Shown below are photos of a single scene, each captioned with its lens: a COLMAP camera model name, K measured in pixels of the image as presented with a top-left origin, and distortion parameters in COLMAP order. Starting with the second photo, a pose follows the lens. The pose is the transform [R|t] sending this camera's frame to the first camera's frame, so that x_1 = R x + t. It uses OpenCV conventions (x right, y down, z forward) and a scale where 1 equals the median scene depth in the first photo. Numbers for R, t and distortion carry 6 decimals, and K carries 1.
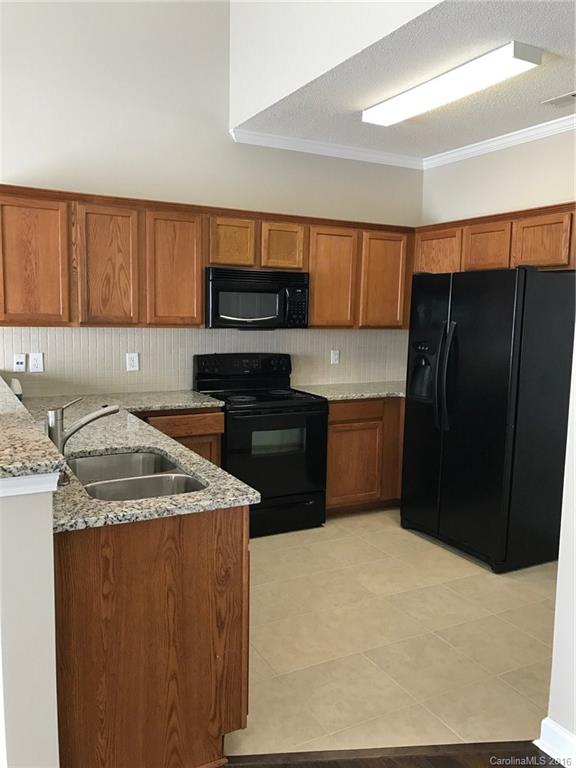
lens RADIAL K [[633.0, 0, 300.4], [0, 633.0, 395.3], [0, 0, 1]] dist [0.028118, -0.014452]
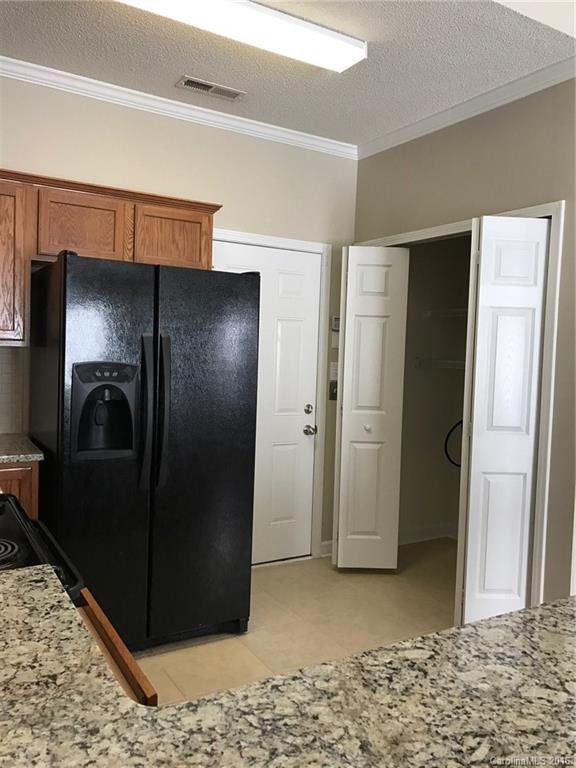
lens RADIAL K [[633.0, 0, 289.3], [0, 633.0, 386.1], [0, 0, 1]] dist [0.028118, -0.014452]
pose [[-0.049333, -0.084526, 0.995199, -0.483439], [0.097580, 0.991238, 0.089027, -0.108622], [-0.994004, 0.101503, -0.040653, 0.906094]]
